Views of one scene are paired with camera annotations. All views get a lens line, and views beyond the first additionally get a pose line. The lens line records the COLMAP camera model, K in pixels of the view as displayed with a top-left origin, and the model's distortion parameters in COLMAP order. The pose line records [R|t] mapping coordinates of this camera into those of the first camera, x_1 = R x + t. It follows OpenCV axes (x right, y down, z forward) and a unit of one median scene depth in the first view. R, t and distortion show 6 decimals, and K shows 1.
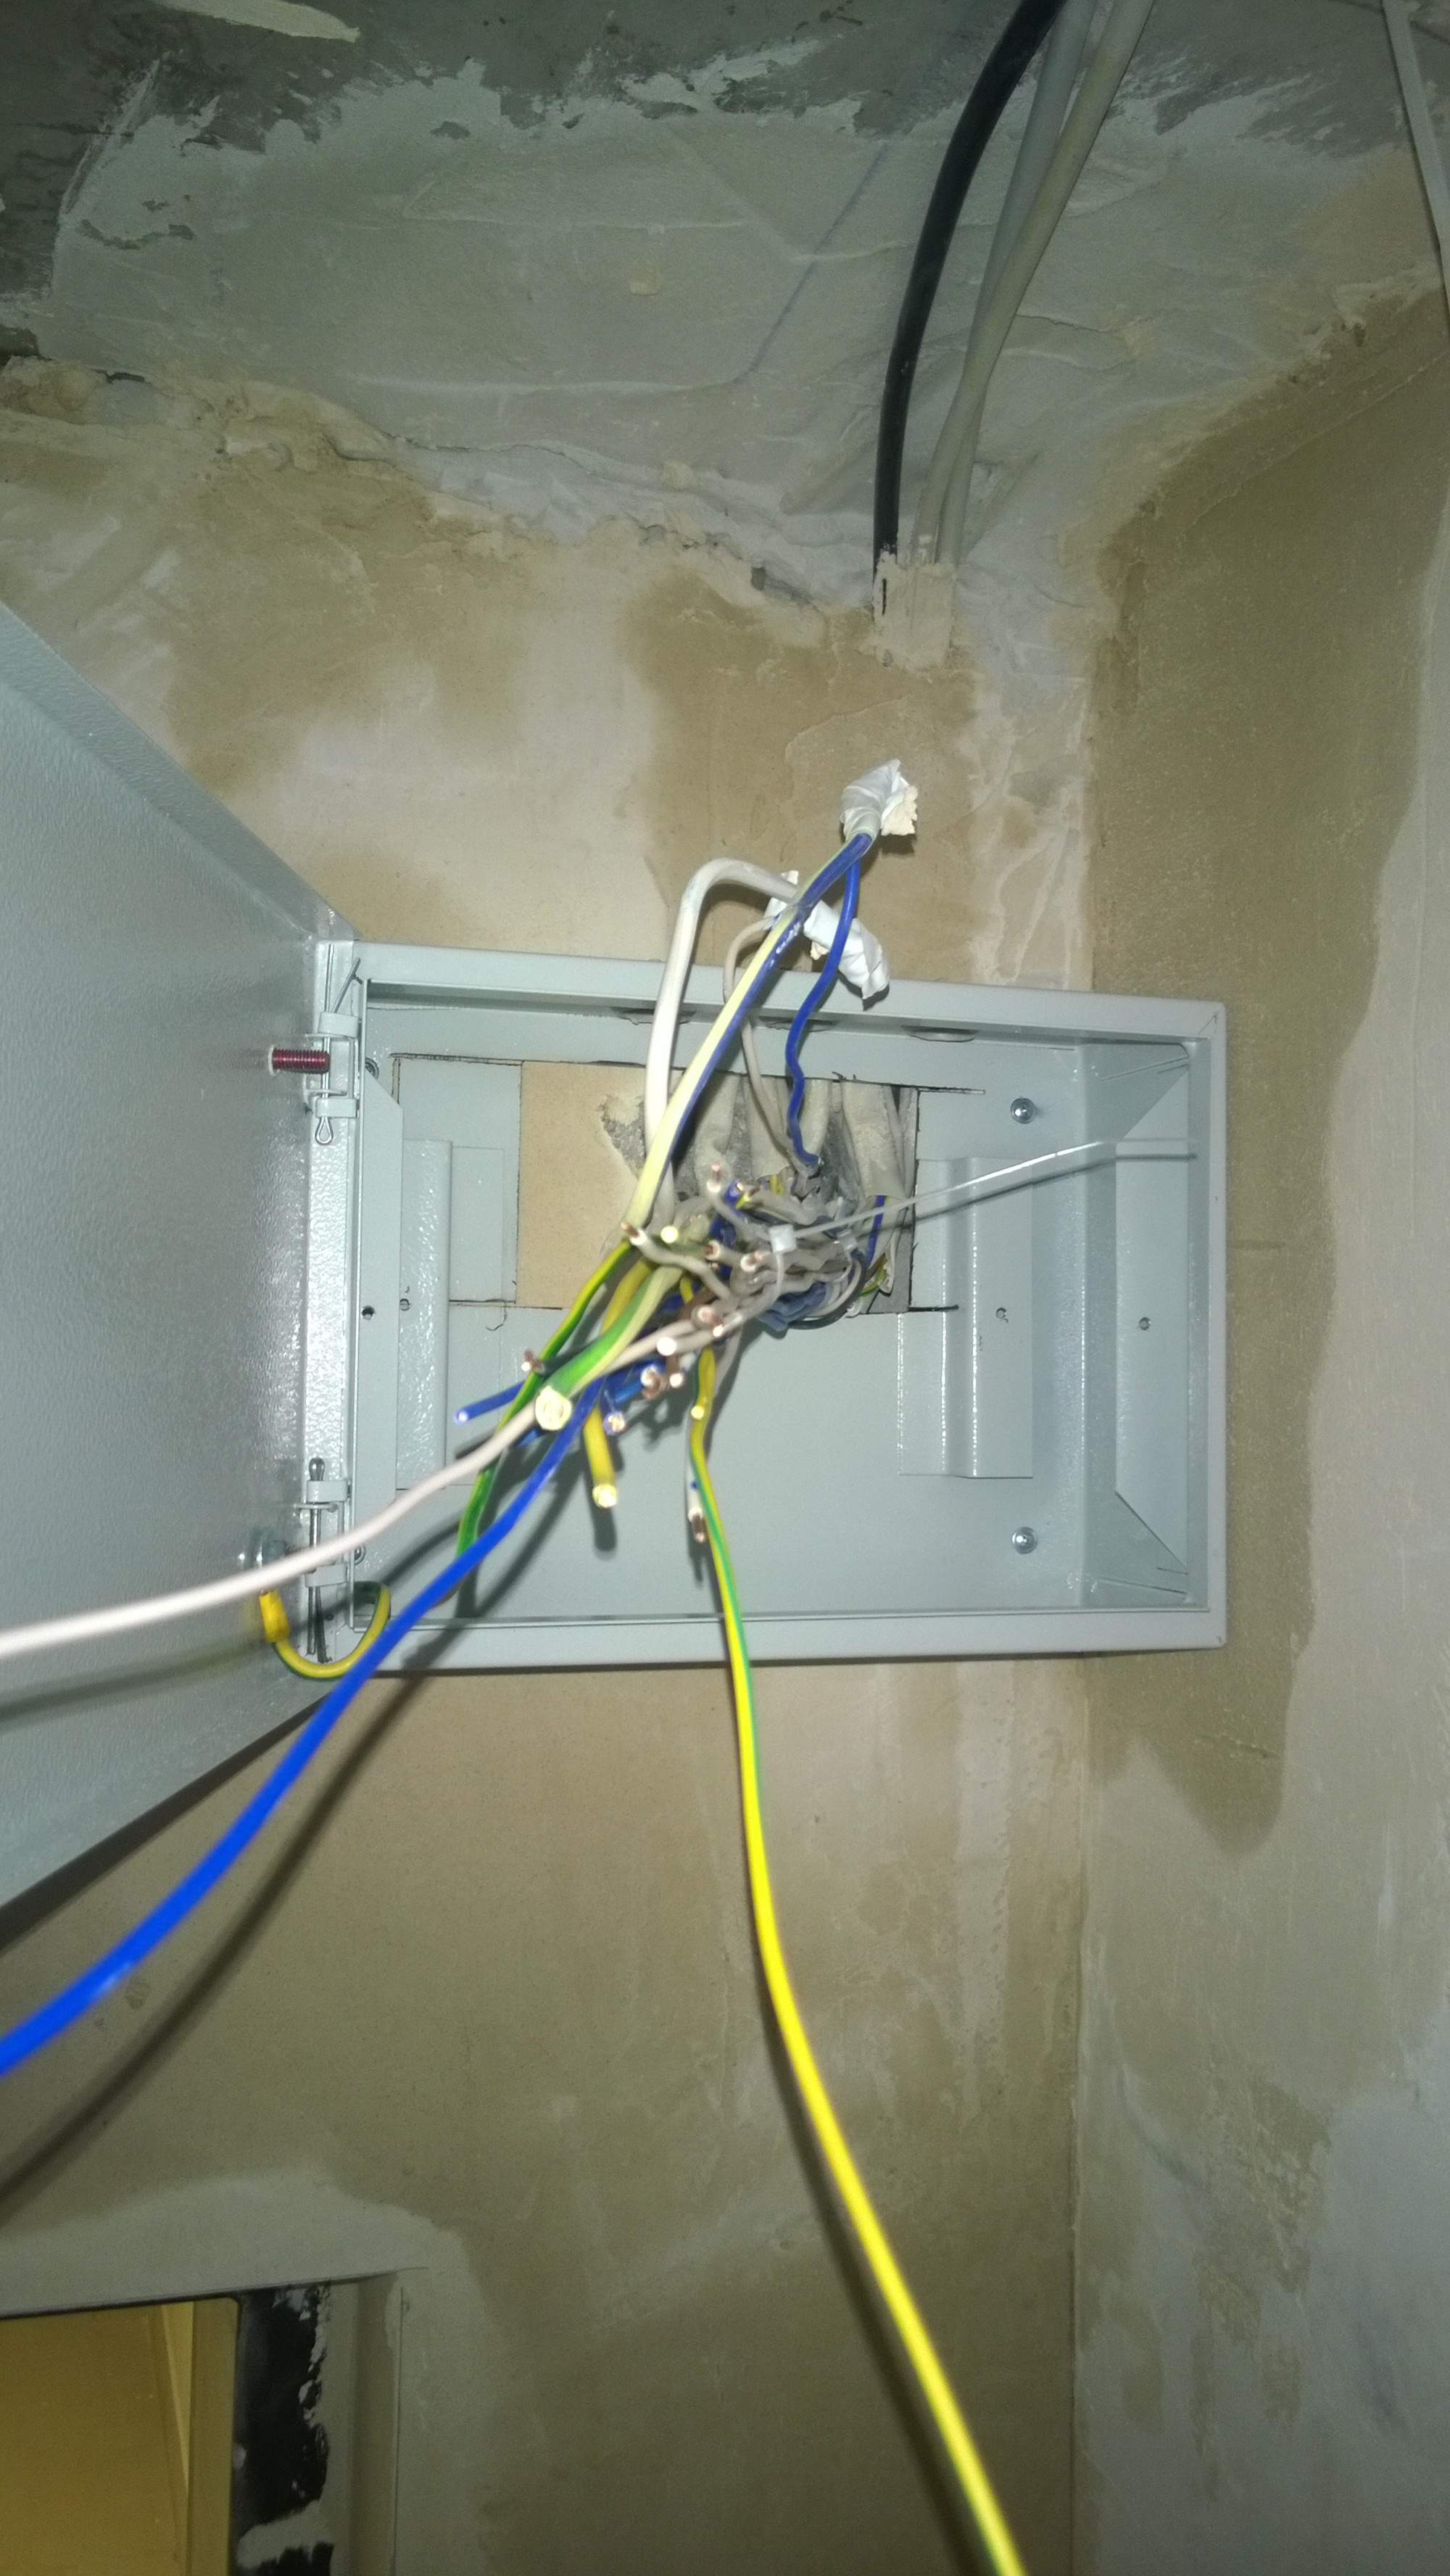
lens RADIAL K [[1953.6, 0, 726.1], [0, 1953.6, 1278.4], [0, 0, 1]] dist [0.013140, -0.037245]
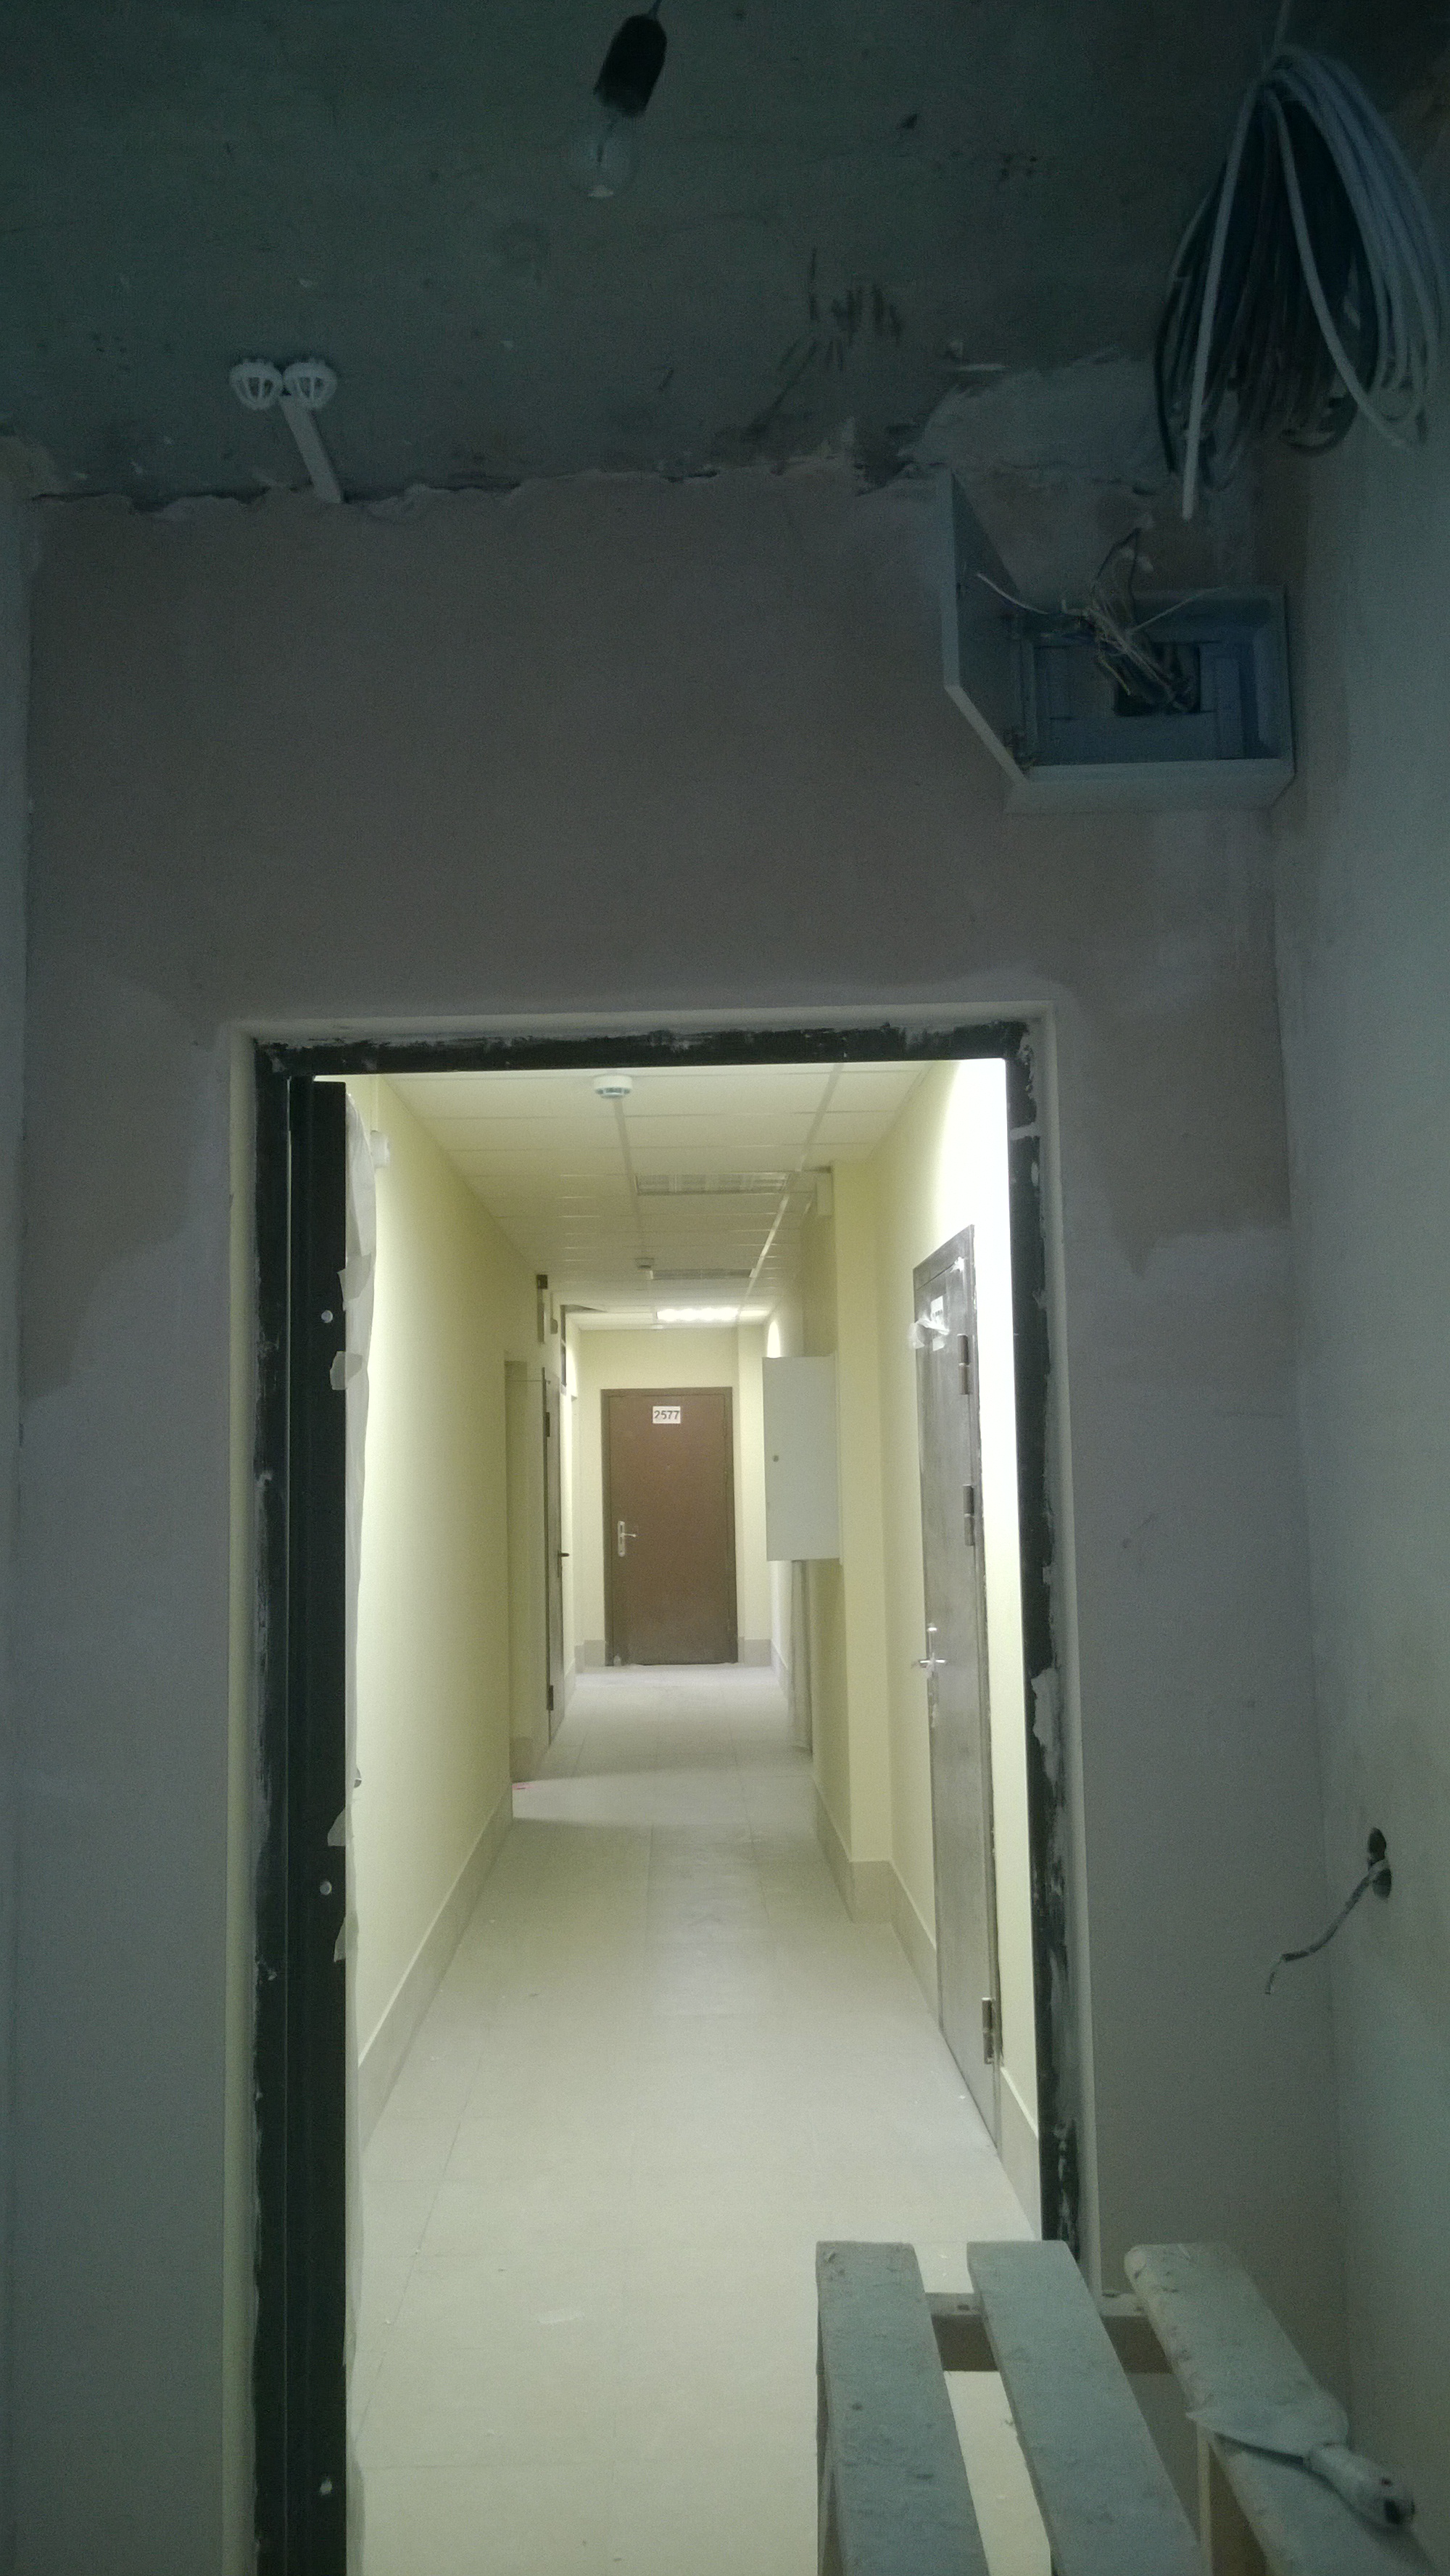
lens RADIAL K [[1953.6, 0, 732.7], [0, 1953.6, 1293.1], [0, 0, 1]] dist [0.013140, -0.037245]
pose [[0.950431, -0.074722, -0.301823, 0.265469], [0.064678, 0.996973, -0.043151, 1.055244], [0.304134, 0.021491, 0.952387, -2.225948]]
